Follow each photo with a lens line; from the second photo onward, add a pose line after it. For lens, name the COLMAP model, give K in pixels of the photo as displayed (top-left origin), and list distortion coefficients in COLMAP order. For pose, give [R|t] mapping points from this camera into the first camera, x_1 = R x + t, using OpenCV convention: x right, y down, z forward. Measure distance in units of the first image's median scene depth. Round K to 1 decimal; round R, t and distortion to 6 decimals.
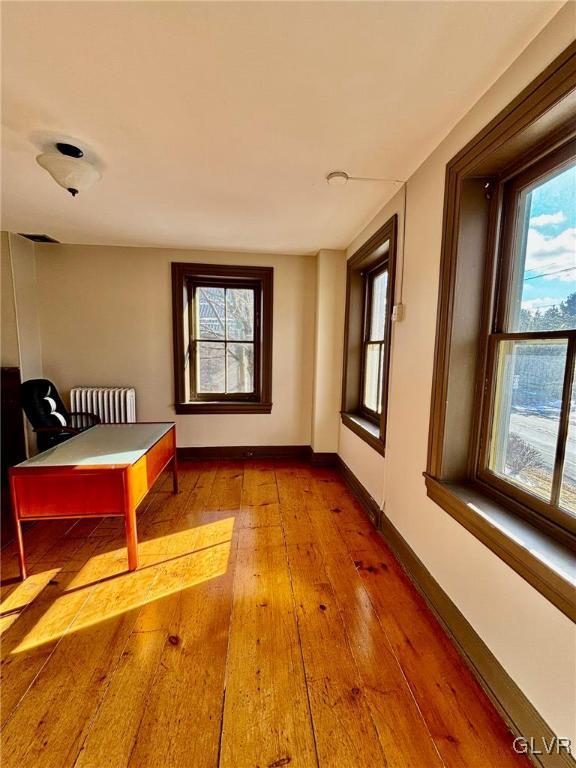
lens RADIAL K [[310.4, 0, 288.0], [0, 310.4, 384.0], [0, 0, 1]] dist [0.001312, 0.000346]
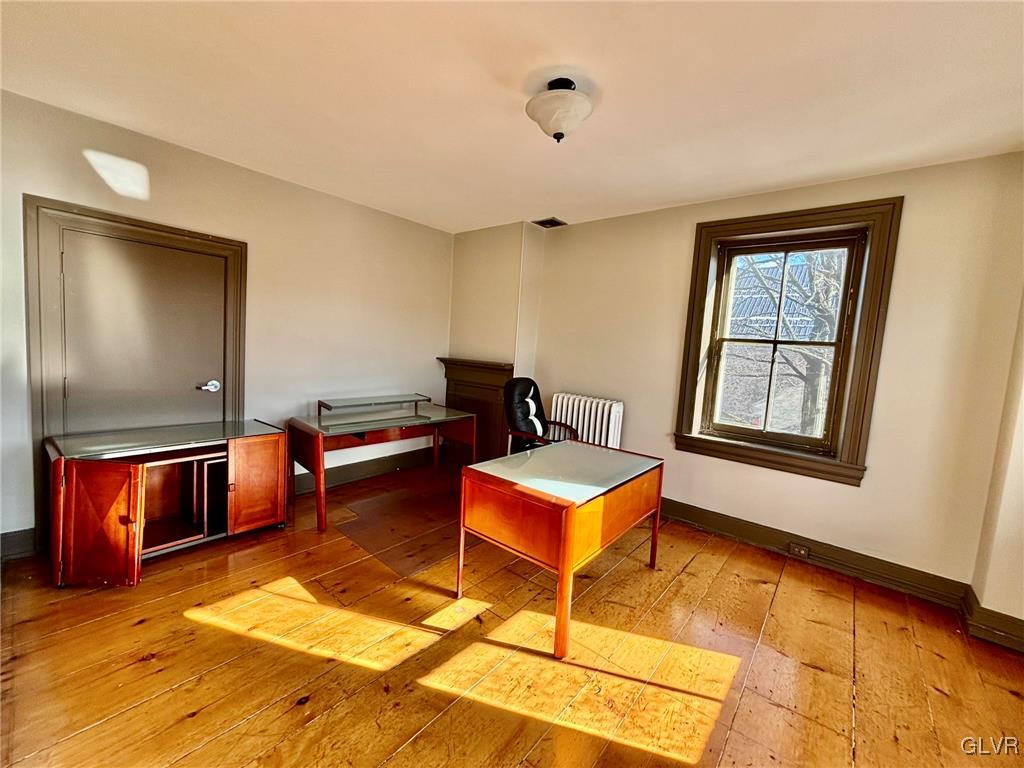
lens RADIAL K [[413.9, 0, 509.4], [0, 413.9, 381.4], [0, 0, 1]] dist [0.001312, 0.000346]
pose [[0.696046, 0.089052, -0.712453, 0.013780], [-0.134305, 0.990913, -0.007355, 0.010718], [0.705324, 0.100806, 0.701681, 0.144636]]
